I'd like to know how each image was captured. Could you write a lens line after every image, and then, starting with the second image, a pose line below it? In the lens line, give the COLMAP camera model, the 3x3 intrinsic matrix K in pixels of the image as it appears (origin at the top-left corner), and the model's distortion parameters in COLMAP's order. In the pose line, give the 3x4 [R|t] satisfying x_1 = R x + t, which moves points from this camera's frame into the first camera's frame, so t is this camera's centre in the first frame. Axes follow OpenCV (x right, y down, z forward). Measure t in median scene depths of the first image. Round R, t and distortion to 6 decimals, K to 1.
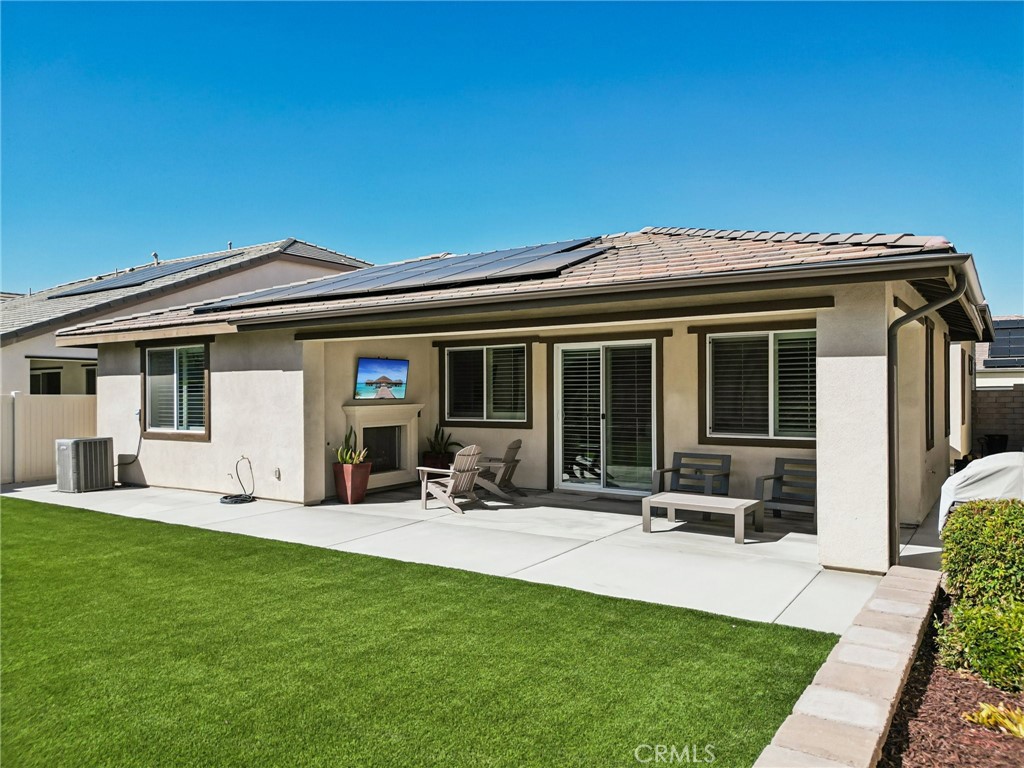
lens RADIAL K [[722.2, 0, 517.2], [0, 722.2, 382.2], [0, 0, 1]] dist [0.057942, -0.056705]
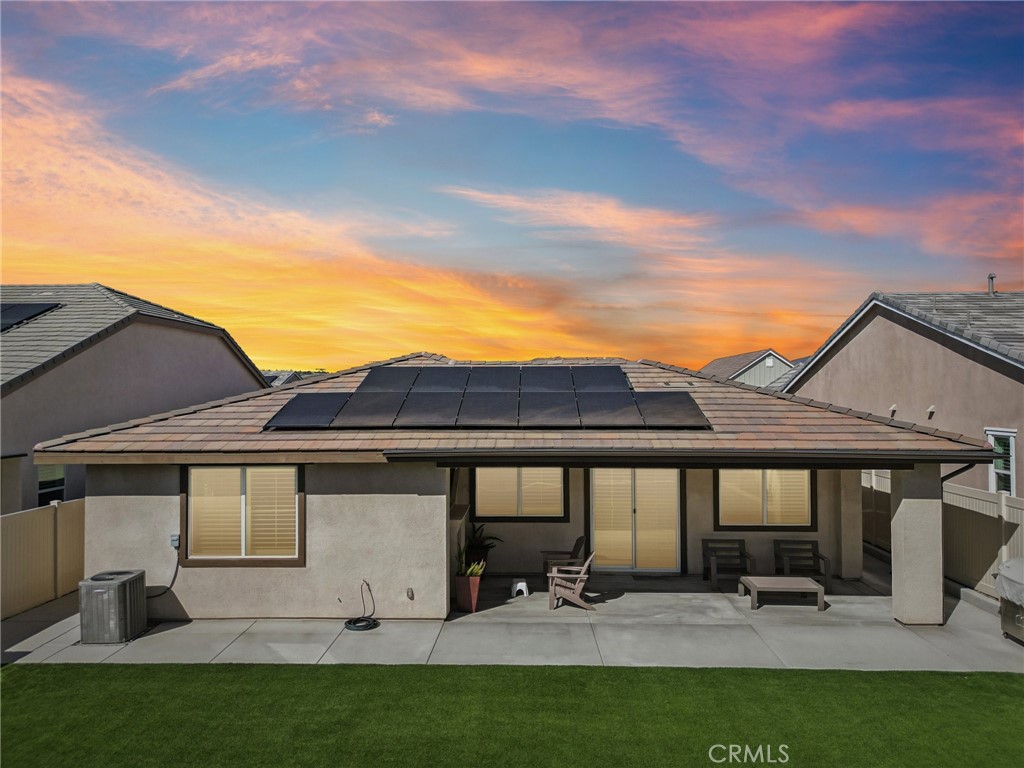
lens RADIAL K [[716.7, 0, 513.5], [0, 716.7, 391.2], [0, 0, 1]] dist [0.047200, -0.028486]
pose [[0.854263, 0.007858, 0.519782, -0.732506], [-0.006301, 0.999969, -0.004762, -0.158894], [-0.519803, 0.000793, 0.854286, 0.038070]]
